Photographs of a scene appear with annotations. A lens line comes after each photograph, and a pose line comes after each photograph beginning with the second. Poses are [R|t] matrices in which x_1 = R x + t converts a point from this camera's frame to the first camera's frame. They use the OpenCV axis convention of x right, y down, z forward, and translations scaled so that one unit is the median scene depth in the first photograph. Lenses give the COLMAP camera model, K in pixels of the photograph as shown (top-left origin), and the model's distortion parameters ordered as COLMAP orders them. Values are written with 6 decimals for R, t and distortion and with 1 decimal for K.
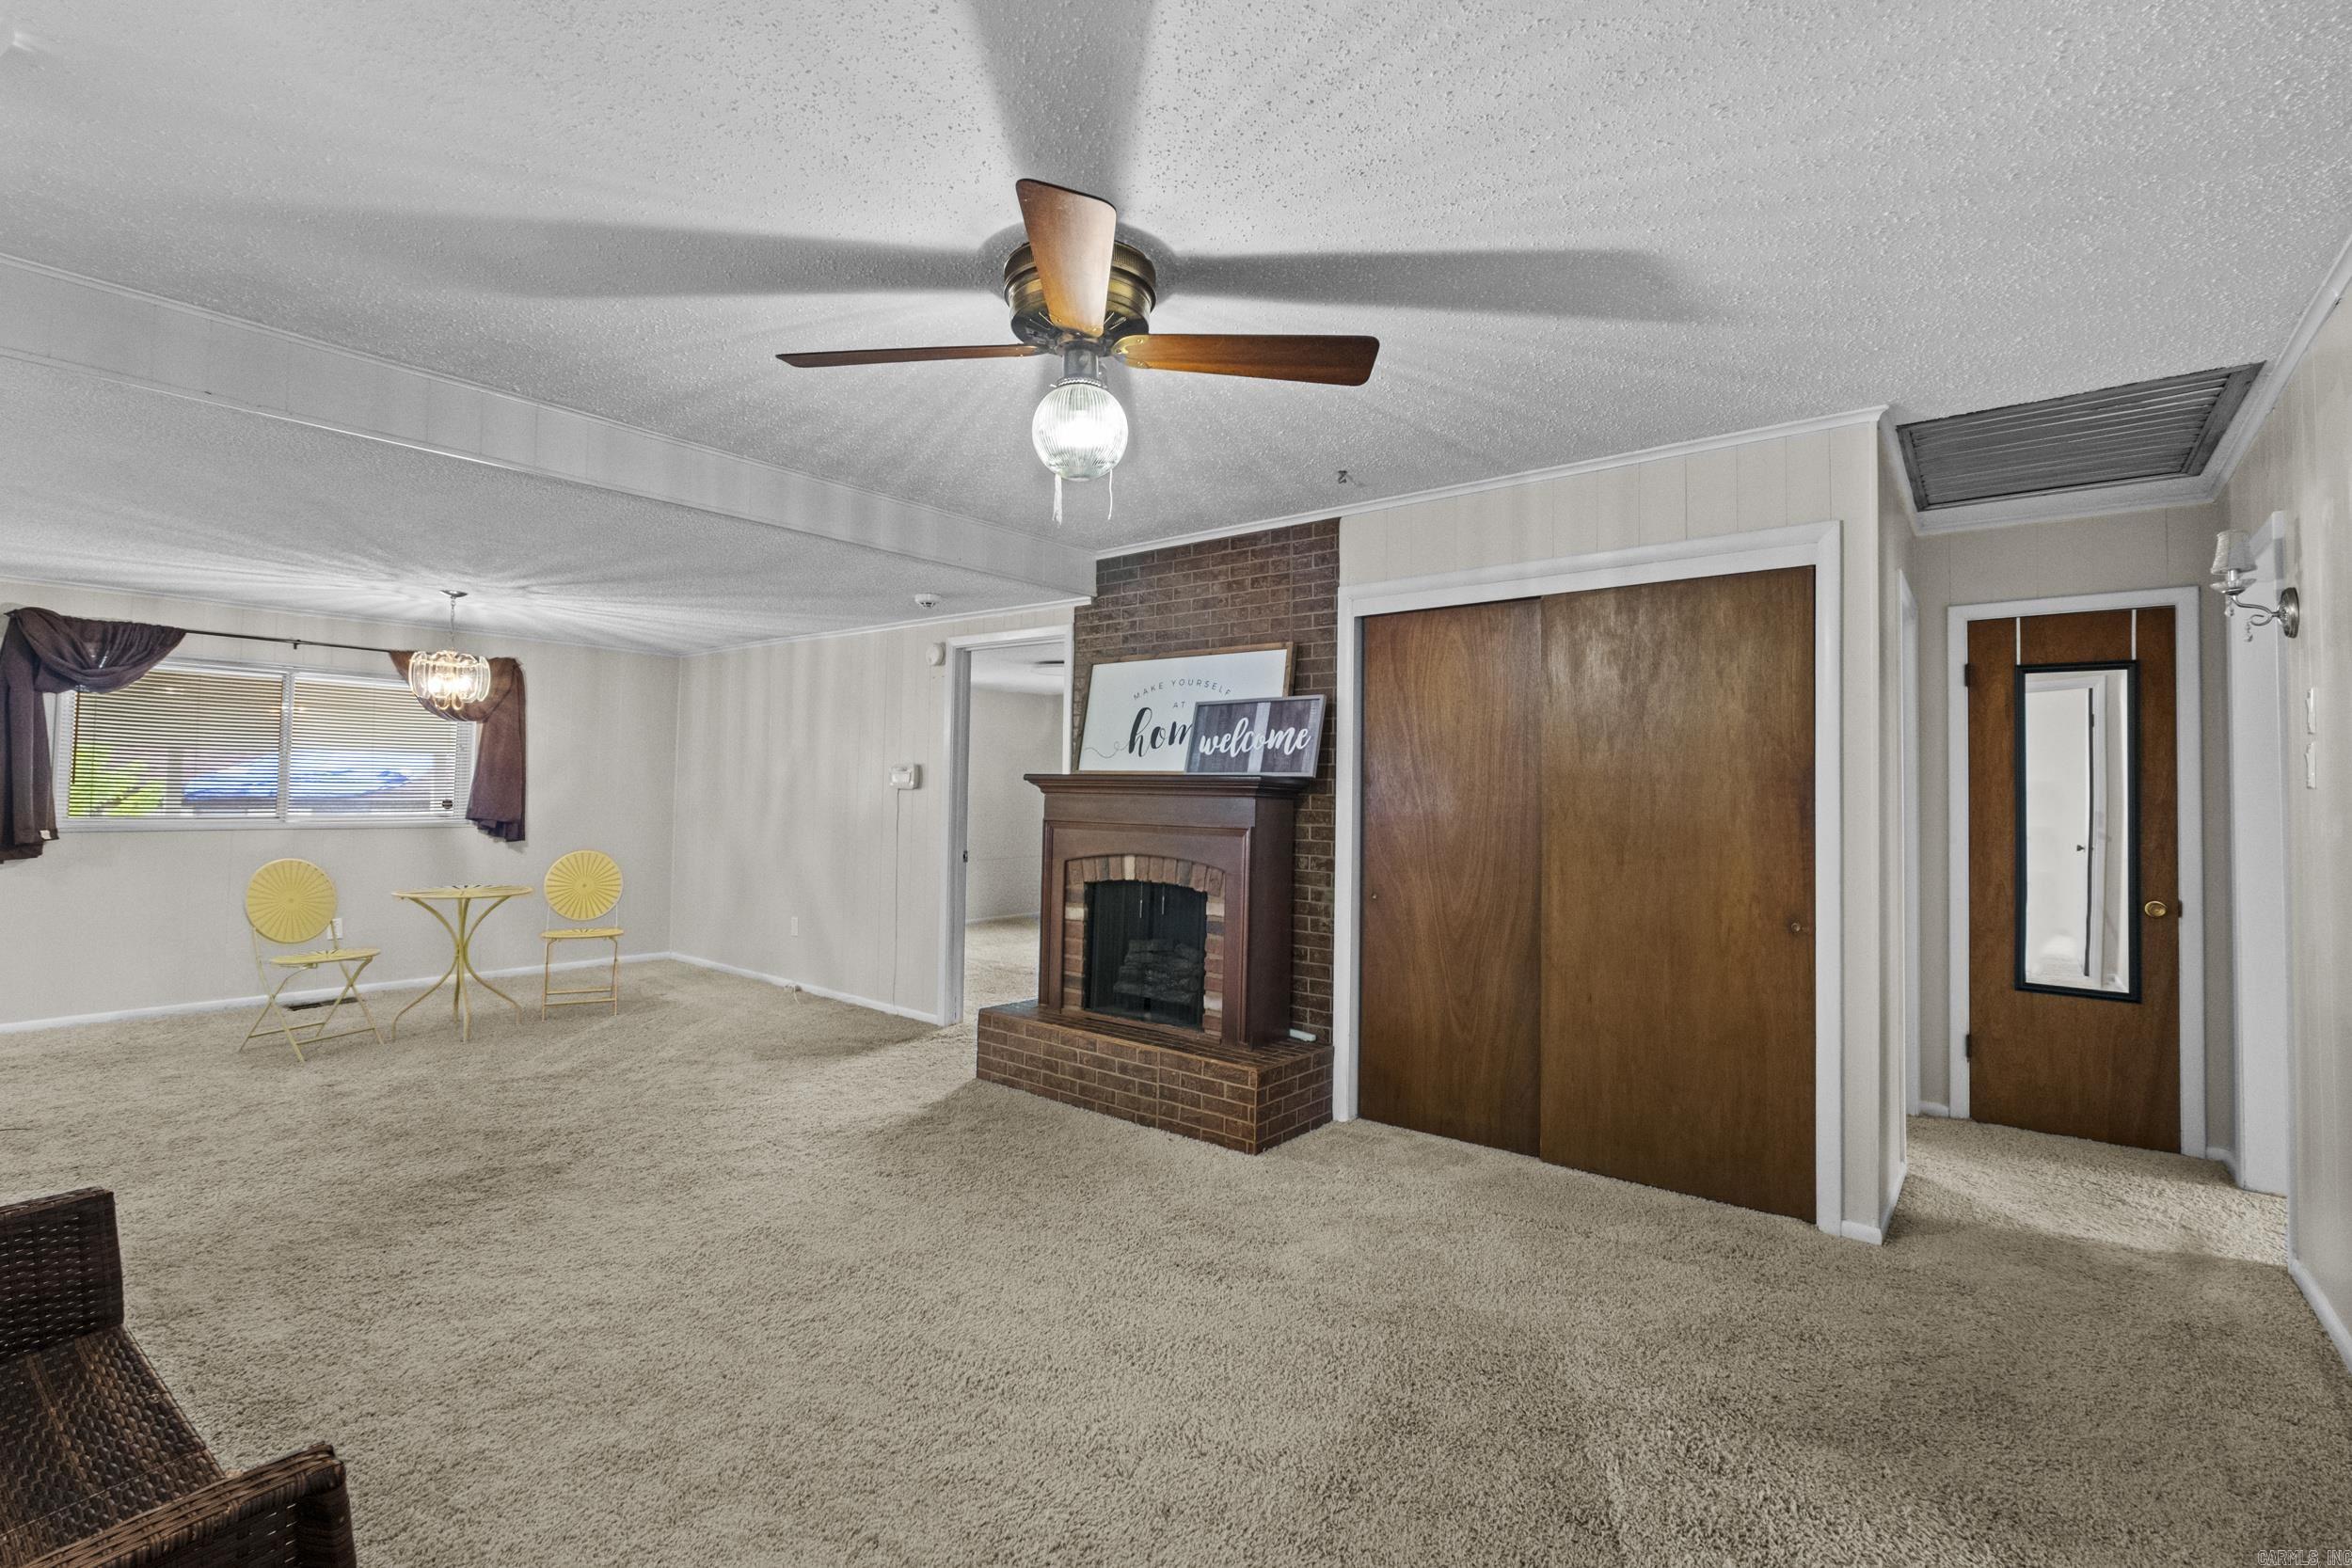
lens RADIAL K [[1048.1, 0, 1148.1], [0, 1048.1, 761.8], [0, 0, 1]] dist [-0.009133, 0.000582]
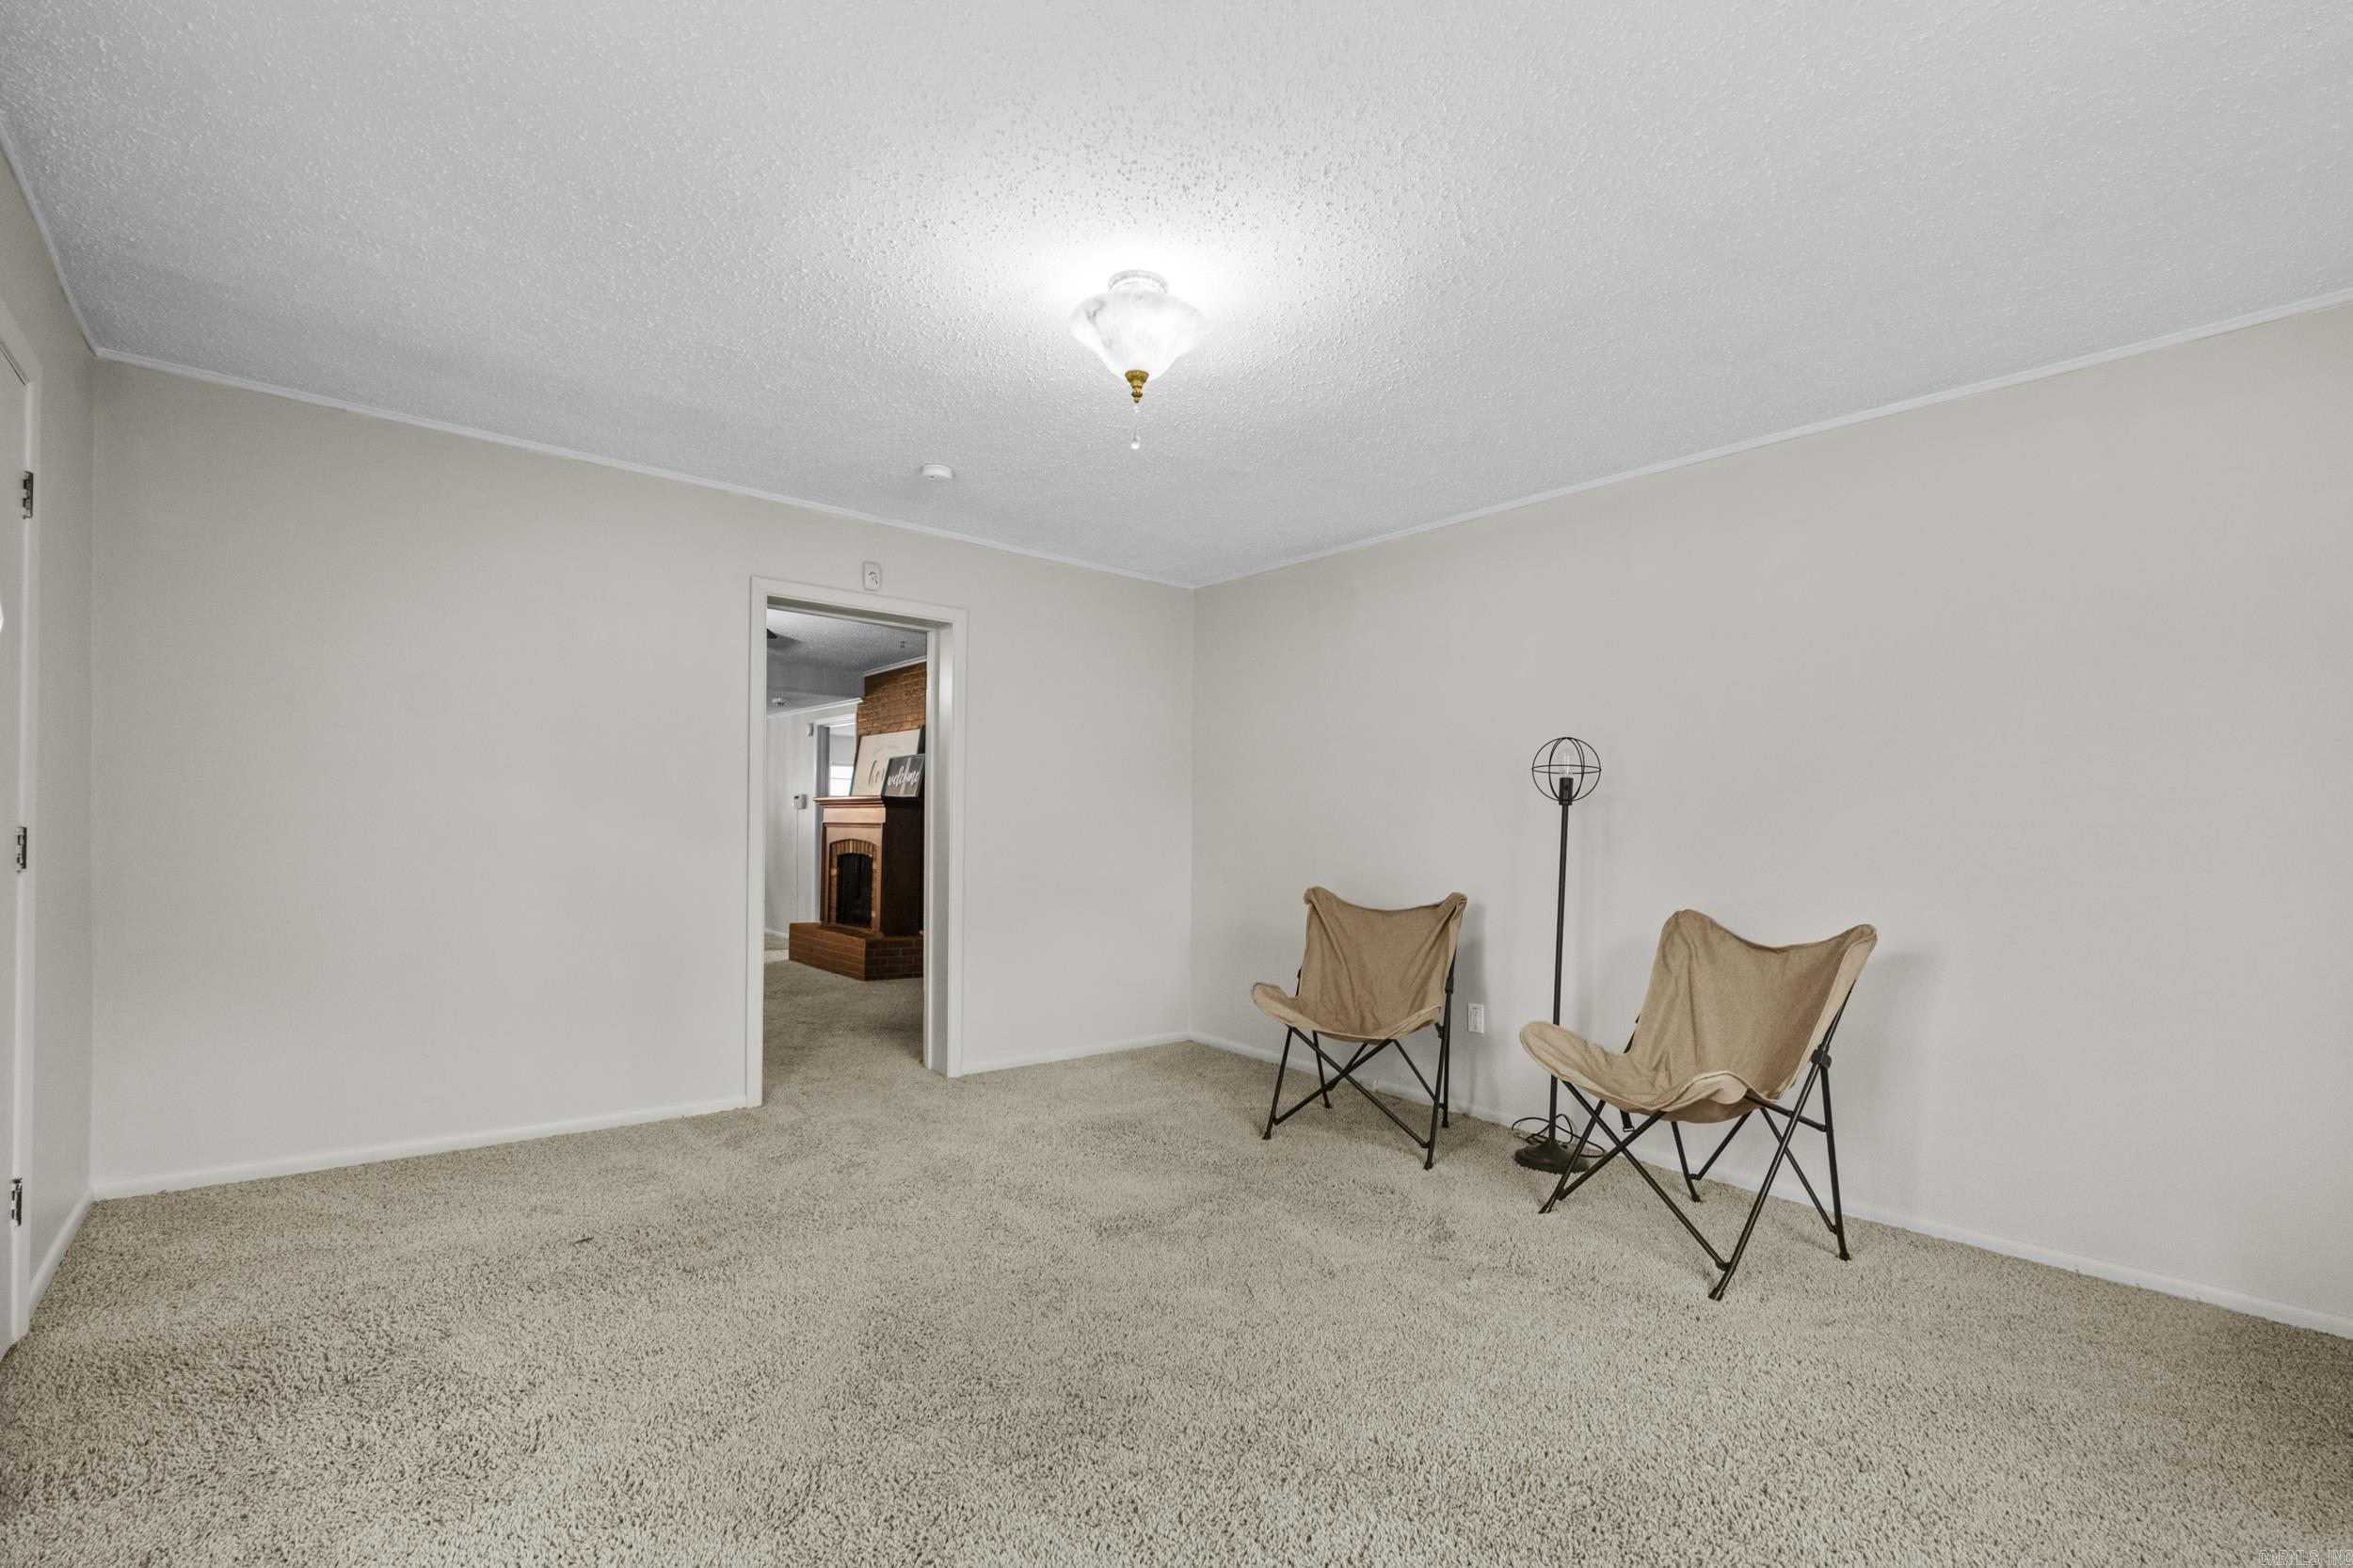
lens RADIAL K [[1048.6, 0, 1162.2], [0, 1048.6, 803.2], [0, 0, 1]] dist [-0.009133, 0.000582]
pose [[0.983471, -0.013279, -0.180581, 0.922355], [0.014841, 0.999863, 0.007305, 0.018594], [0.180459, -0.009864, 0.983533, -0.795499]]
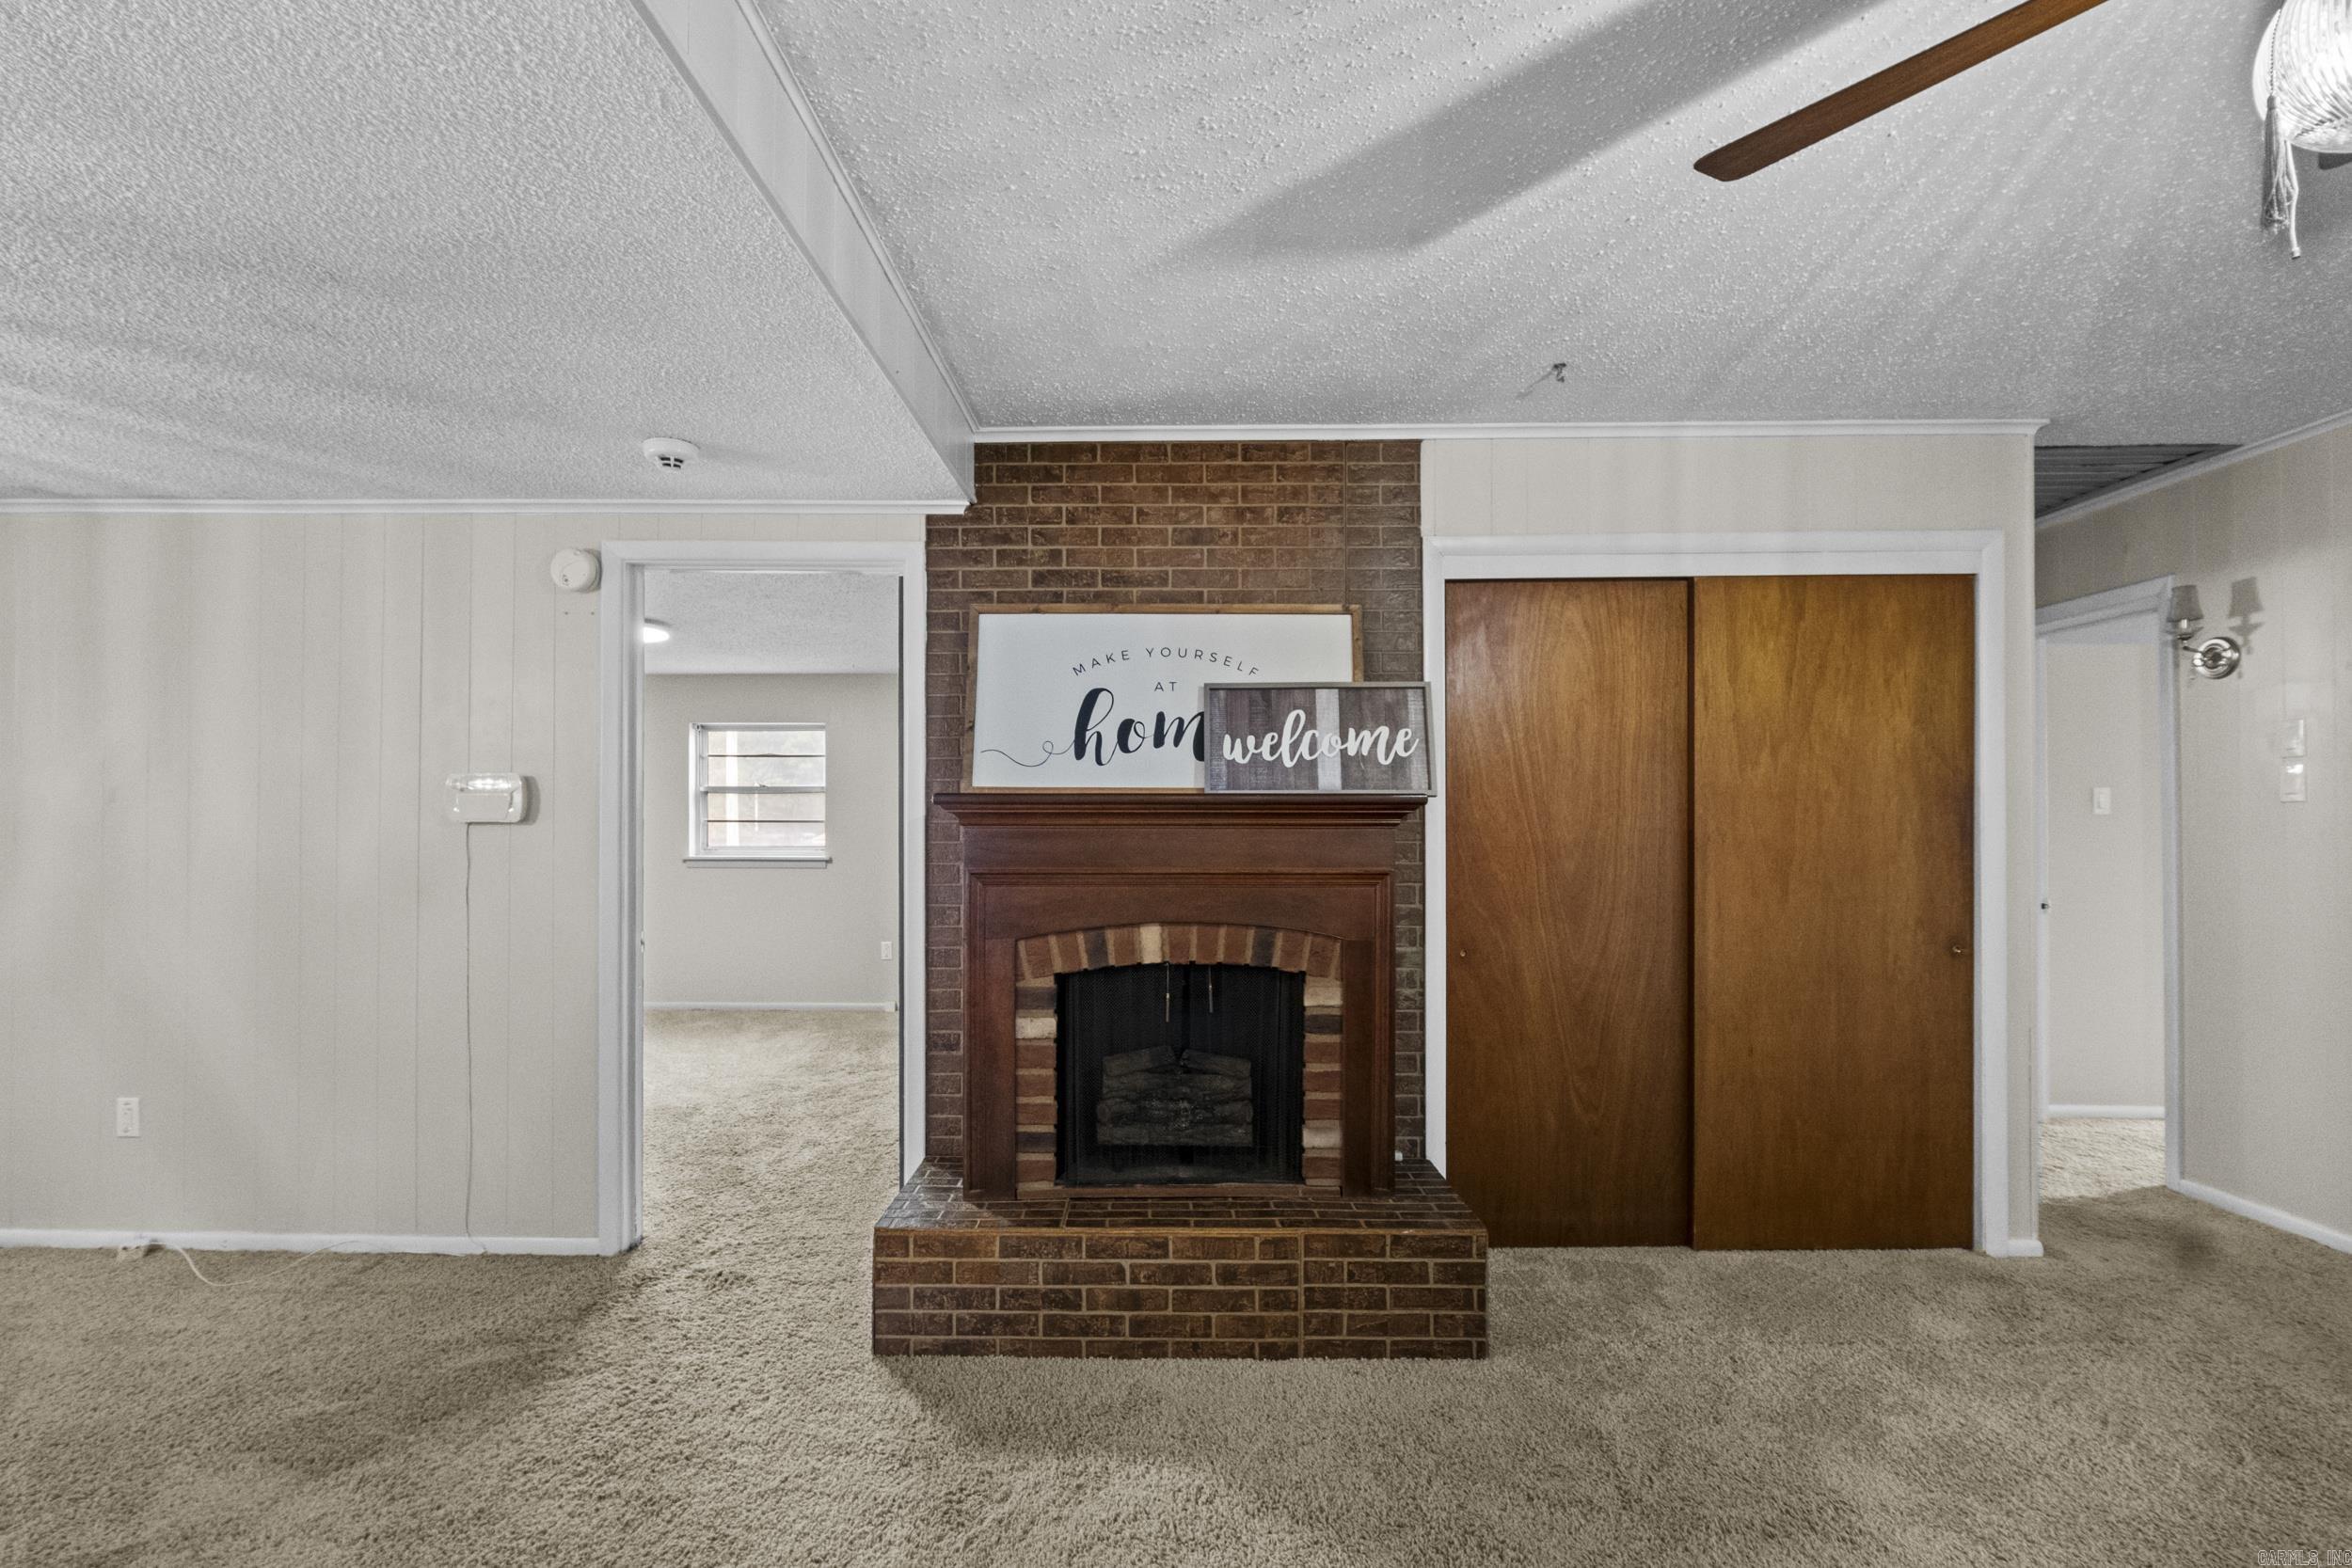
lens RADIAL K [[1048.1, 0, 1151.6], [0, 1048.1, 812.0], [0, 0, 1]] dist [-0.009133, 0.000582]
pose [[0.778720, -0.013700, 0.627221, -0.425896], [-0.004719, 0.999605, 0.027692, 0.006474], [-0.627353, -0.024524, 0.778348, 0.546501]]
